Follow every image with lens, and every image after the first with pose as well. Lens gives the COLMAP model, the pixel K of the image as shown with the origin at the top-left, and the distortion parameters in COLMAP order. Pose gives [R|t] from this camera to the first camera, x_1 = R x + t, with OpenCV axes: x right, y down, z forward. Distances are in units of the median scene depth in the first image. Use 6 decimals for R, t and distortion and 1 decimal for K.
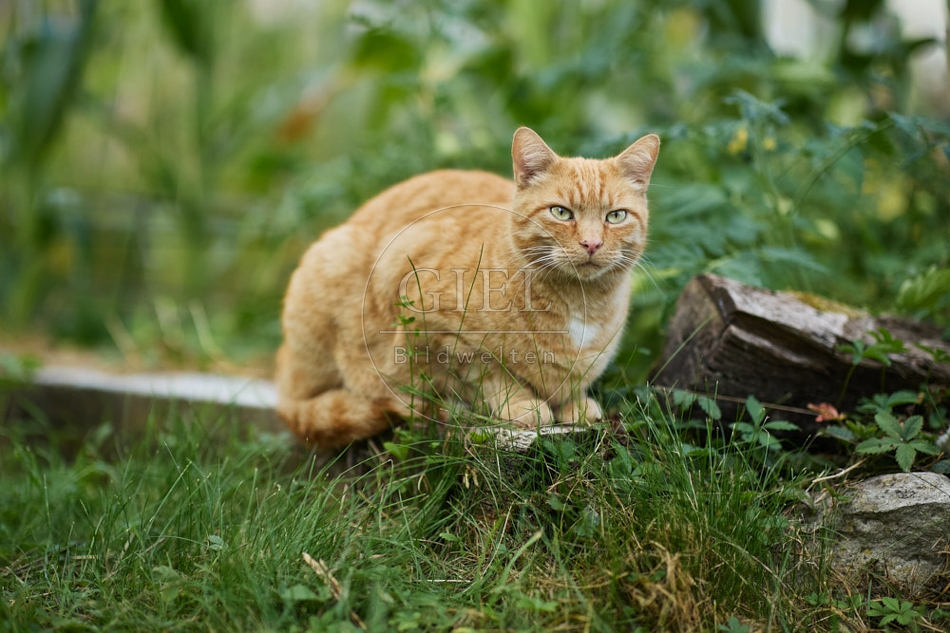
lens RADIAL K [[2349.3, 0, 475.0], [0, 2349.3, 316.5], [0, 0, 1]] dist [0.188612, 0.542880]
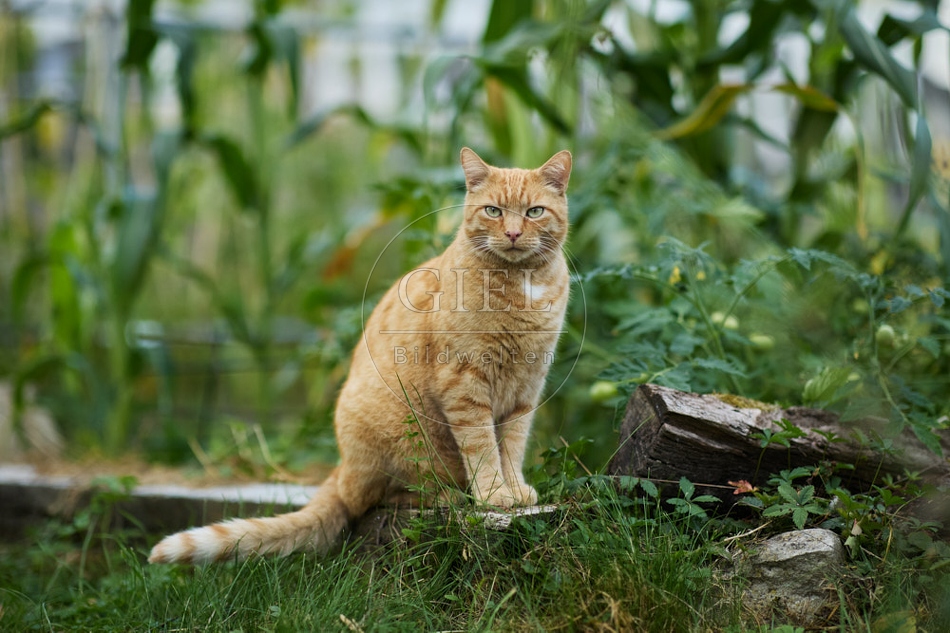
lens RADIAL K [[2332.5, 0, 469.9], [0, 2332.5, 320.0], [0, 0, 1]] dist [0.182467, 0.581578]
pose [[0.997670, -0.058174, -0.035640, 0.051504], [0.056813, 0.997658, -0.038093, -0.010191], [0.037773, 0.035979, 0.998638, -0.293072]]
